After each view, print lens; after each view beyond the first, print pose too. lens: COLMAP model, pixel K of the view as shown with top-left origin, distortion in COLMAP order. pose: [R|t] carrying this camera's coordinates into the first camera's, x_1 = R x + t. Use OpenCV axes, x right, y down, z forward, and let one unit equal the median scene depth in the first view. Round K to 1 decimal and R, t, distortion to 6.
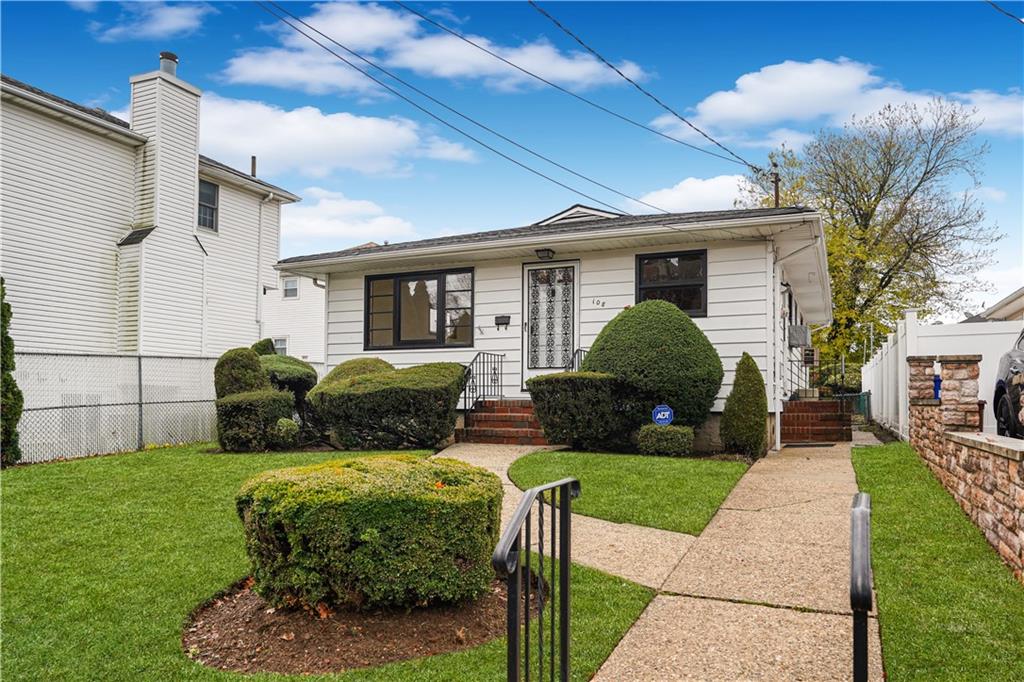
lens RADIAL K [[708.4, 0, 515.9], [0, 708.4, 381.9], [0, 0, 1]] dist [0.007262, 0.000510]
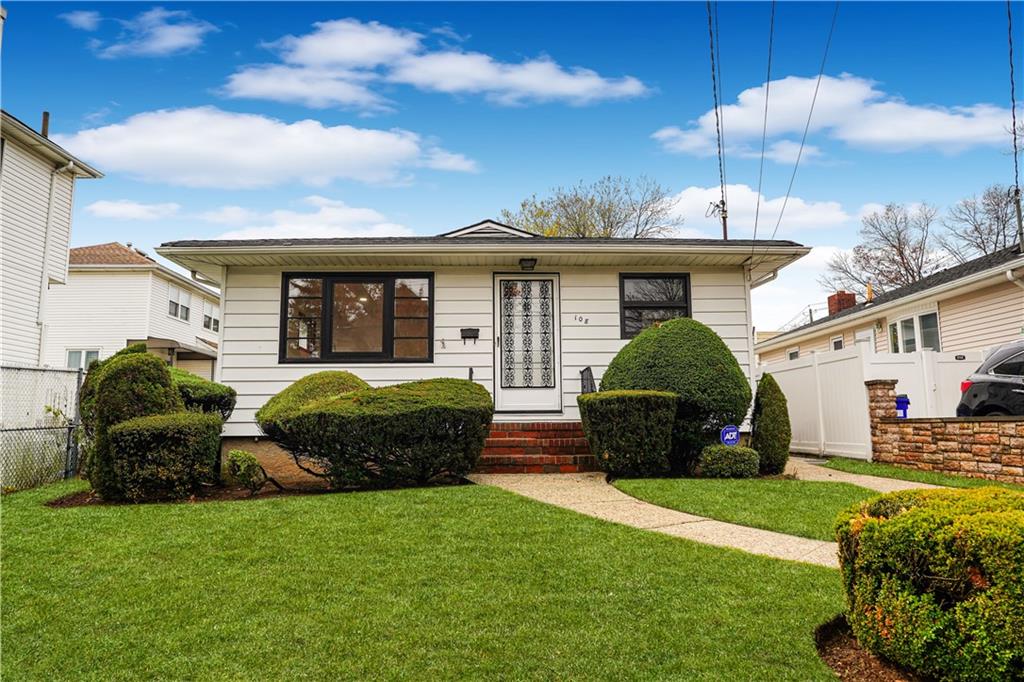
lens RADIAL K [[677.5, 0, 511.7], [0, 677.5, 340.6], [0, 0, 1]] dist [0.001875, -0.000590]
pose [[0.901619, 0.043652, 0.430322, -0.344830], [-0.000202, 0.994937, -0.100504, 0.008238], [-0.432530, 0.090529, 0.897063, 0.215658]]
